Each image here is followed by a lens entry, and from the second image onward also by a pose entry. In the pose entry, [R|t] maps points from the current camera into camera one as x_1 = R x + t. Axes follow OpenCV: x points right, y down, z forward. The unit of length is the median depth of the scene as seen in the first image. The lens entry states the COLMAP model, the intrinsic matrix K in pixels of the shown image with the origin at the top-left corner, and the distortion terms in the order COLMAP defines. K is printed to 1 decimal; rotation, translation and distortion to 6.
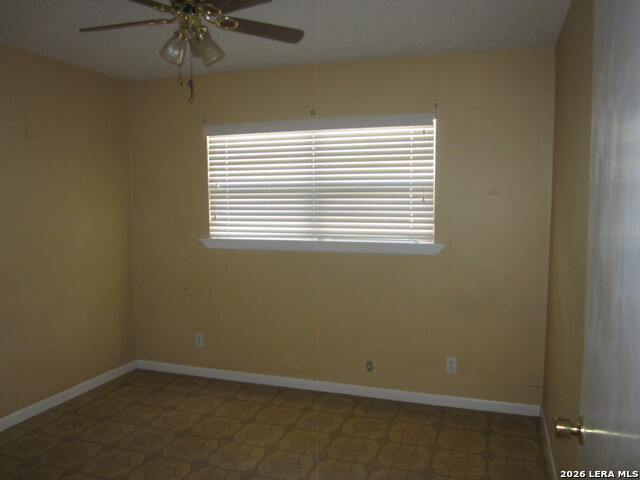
lens RADIAL K [[530.4, 0, 322.0], [0, 530.4, 237.0], [0, 0, 1]] dist [-0.071763, 0.036041]
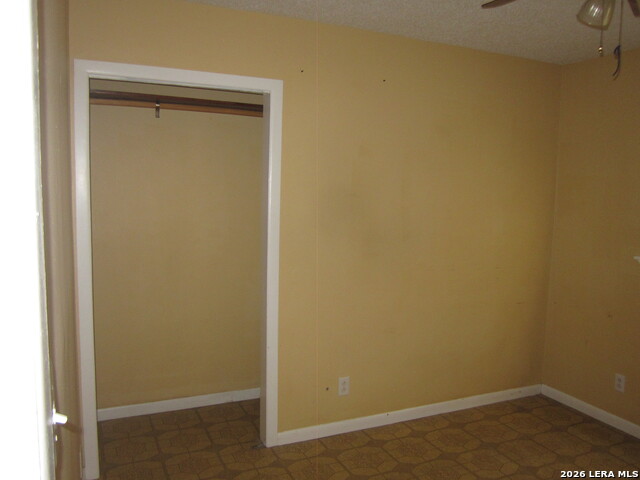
lens RADIAL K [[530.4, 0, 322.0], [0, 530.4, 237.0], [0, 0, 1]] dist [-0.071763, 0.036041]
pose [[0.689261, 0.088706, -0.719063, 0.000771], [-0.082384, 0.995635, 0.043855, -0.024984], [0.719814, 0.029012, 0.693560, 0.151491]]
